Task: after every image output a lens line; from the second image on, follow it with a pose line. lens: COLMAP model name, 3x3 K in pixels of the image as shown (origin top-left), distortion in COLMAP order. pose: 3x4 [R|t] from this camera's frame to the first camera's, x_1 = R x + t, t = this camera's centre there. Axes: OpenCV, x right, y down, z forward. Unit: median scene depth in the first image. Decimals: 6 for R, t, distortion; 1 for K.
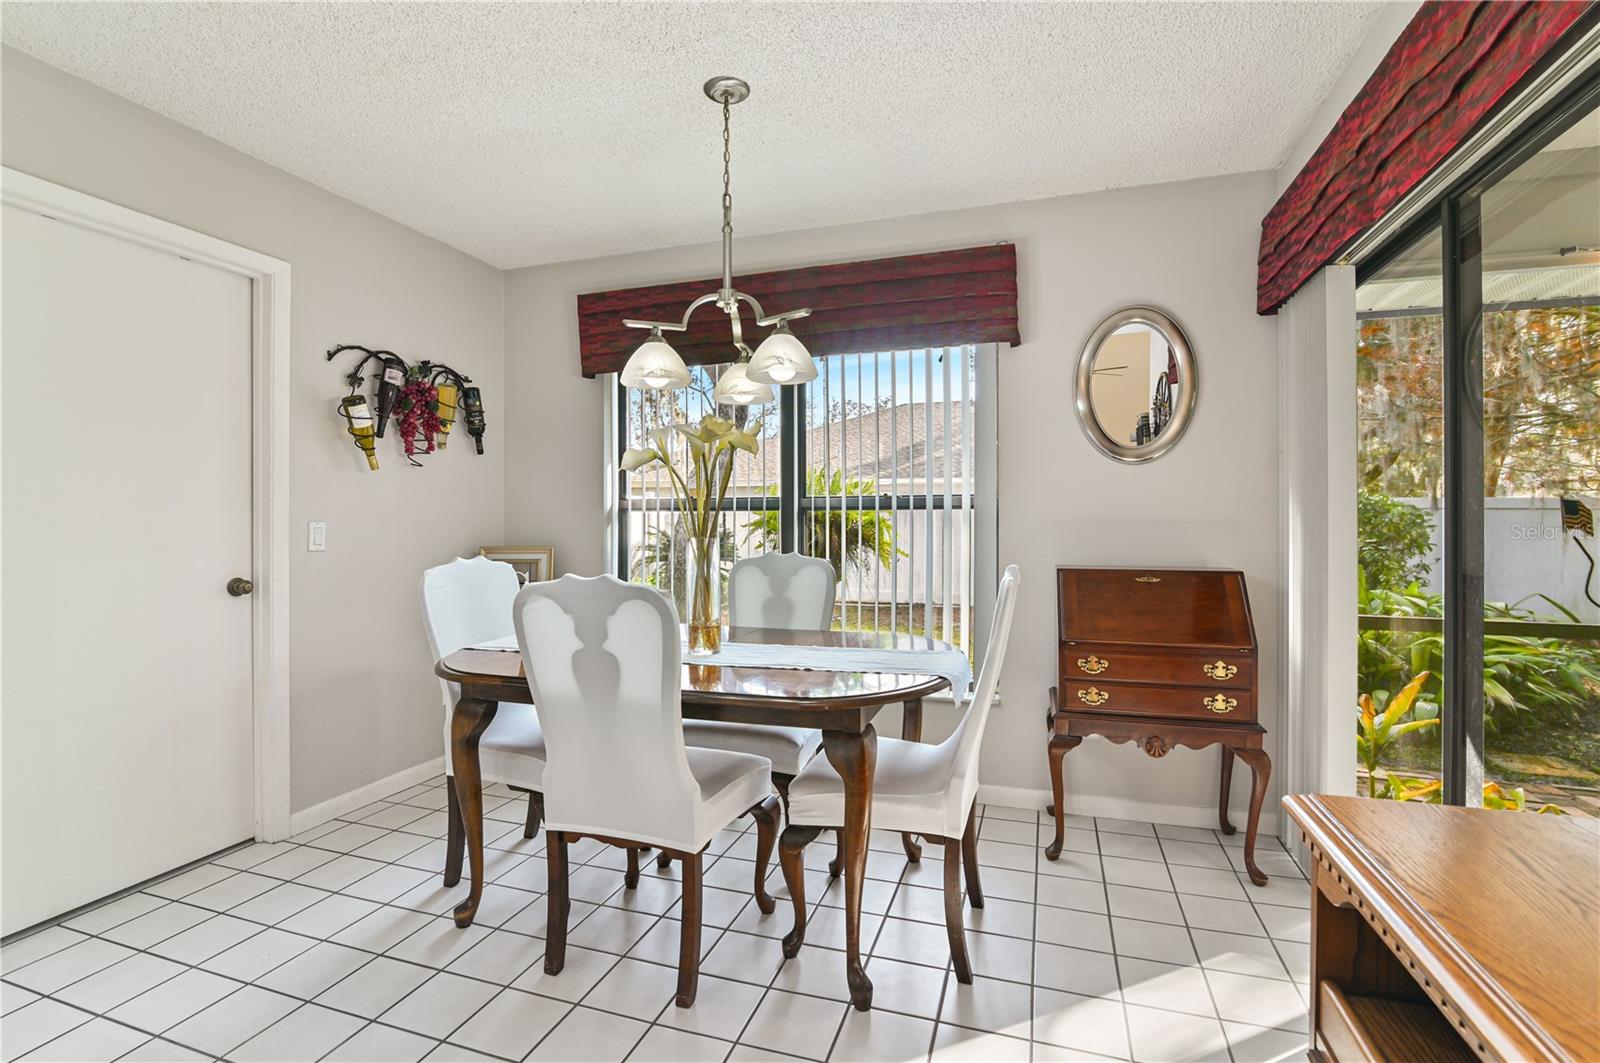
lens RADIAL K [[739.4, 0, 798.1], [0, 739.4, 528.9], [0, 0, 1]] dist [-0.017127, -0.000554]
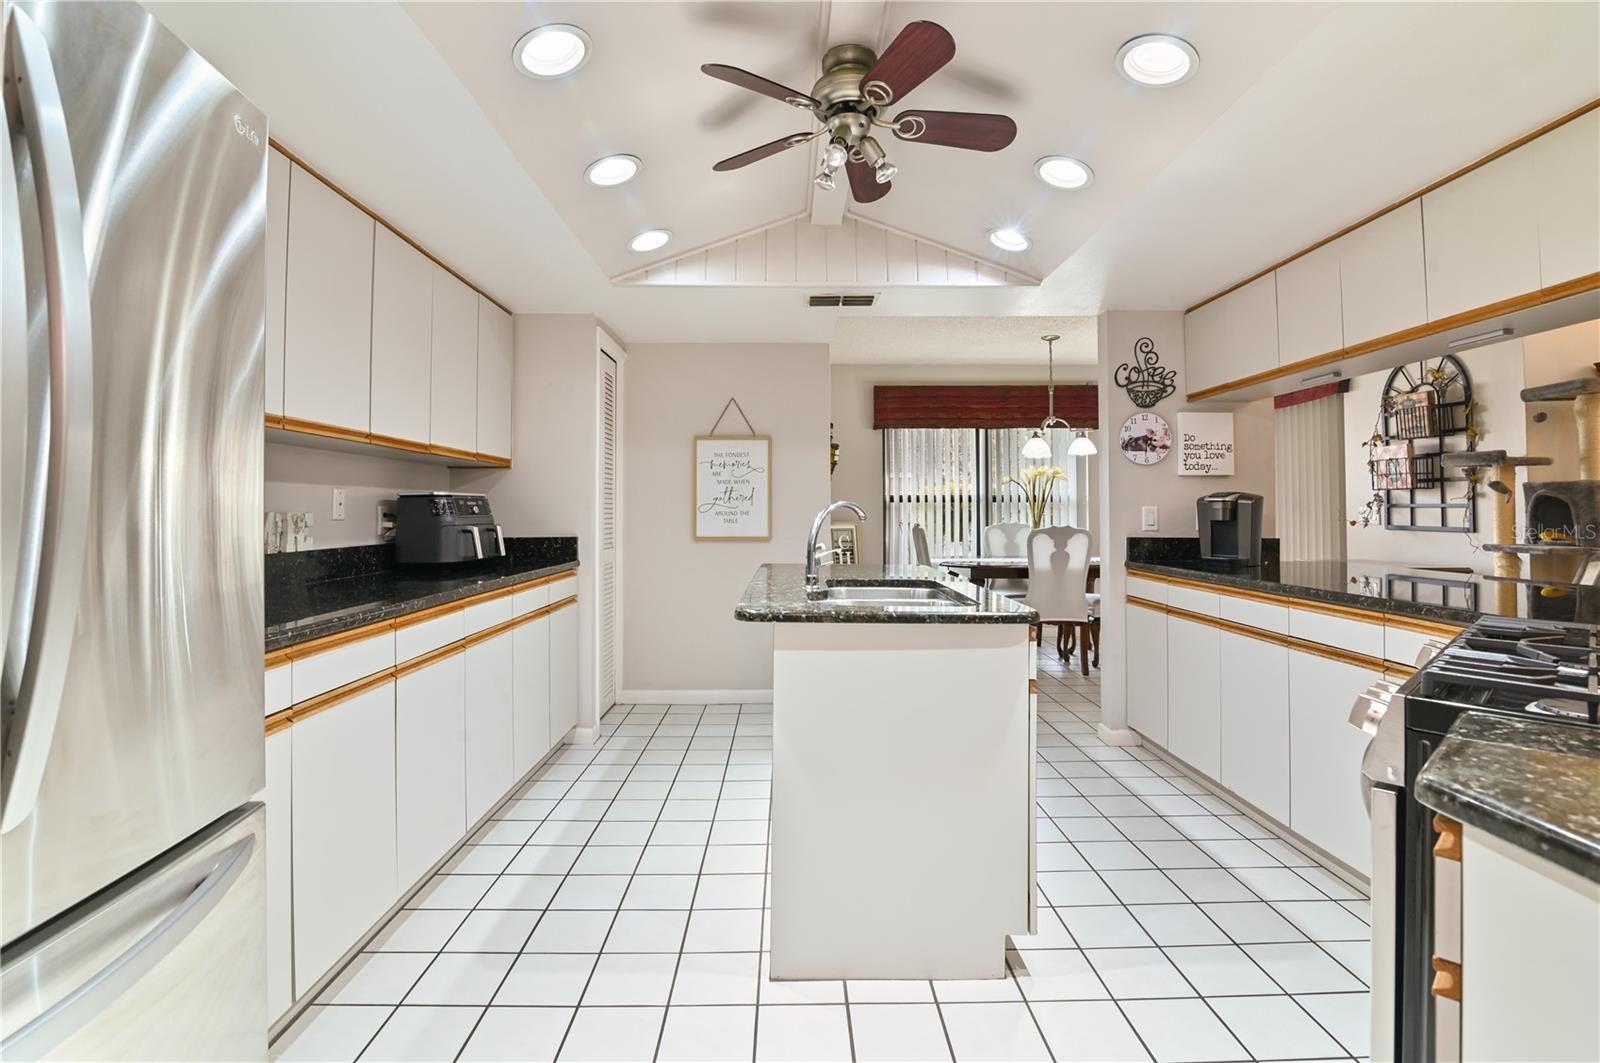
lens RADIAL K [[739.4, 0, 798.1], [0, 739.4, 528.9], [0, 0, 1]] dist [-0.017127, -0.000554]
pose [[0.945022, -0.009954, 0.326856, -1.198558], [0.004867, 0.999854, 0.016379, 0.012100], [-0.326971, -0.013888, 0.944932, -0.770520]]
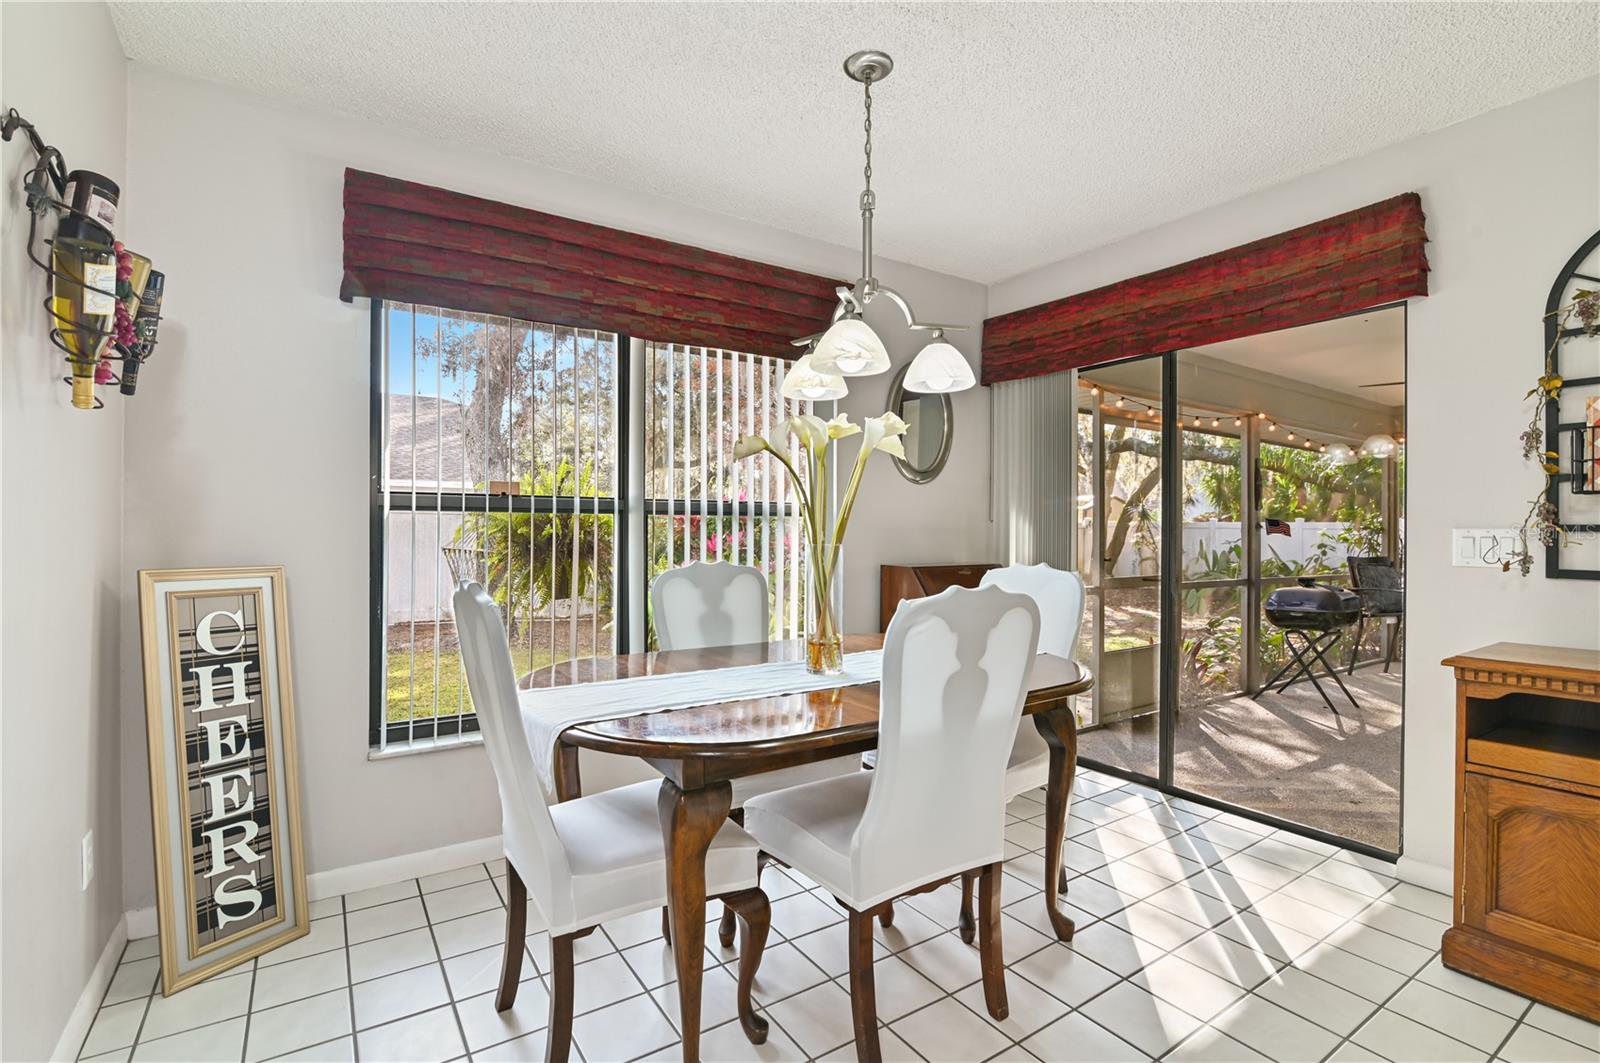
lens RADIAL K [[739.4, 0, 798.1], [0, 739.4, 528.9], [0, 0, 1]] dist [-0.017127, -0.000554]
pose [[0.613757, 0.002460, 0.789491, -0.607872], [0.003461, 0.999977, -0.005806, -0.000728], [-0.789488, 0.006295, 0.613734, 0.334981]]
